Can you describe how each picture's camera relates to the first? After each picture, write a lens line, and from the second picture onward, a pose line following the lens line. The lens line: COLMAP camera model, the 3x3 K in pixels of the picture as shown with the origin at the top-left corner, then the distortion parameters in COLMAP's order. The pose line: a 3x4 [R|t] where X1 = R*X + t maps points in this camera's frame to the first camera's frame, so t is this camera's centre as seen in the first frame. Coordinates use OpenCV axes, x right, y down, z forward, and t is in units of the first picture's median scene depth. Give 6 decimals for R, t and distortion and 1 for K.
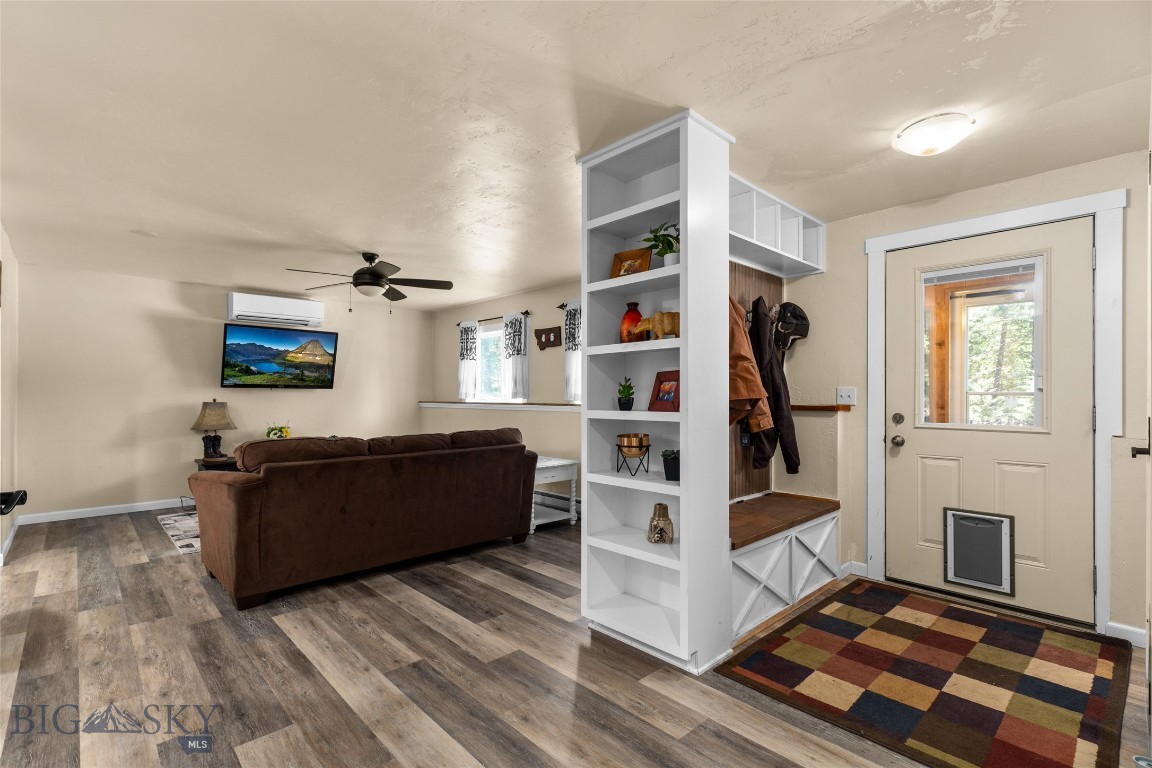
lens RADIAL K [[526.4, 0, 568.3], [0, 526.4, 396.5], [0, 0, 1]] dist [0.006827, -0.000008]
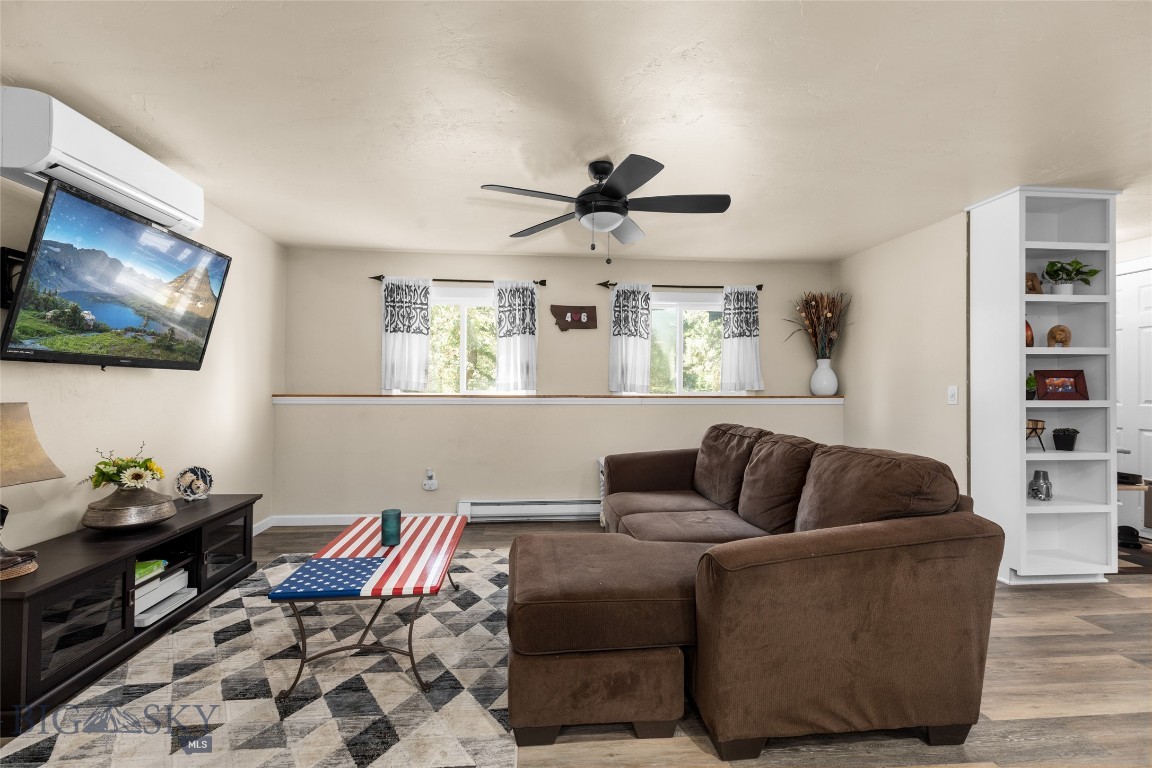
lens RADIAL K [[521.4, 0, 571.3], [0, 521.4, 382.6], [0, 0, 1]] dist [0.004362, -0.000312]
pose [[0.616399, 0.007022, 0.787403, -0.968626], [-0.002156, 0.999972, -0.007230, -0.002580], [-0.787431, 0.002759, 0.616397, 0.689943]]
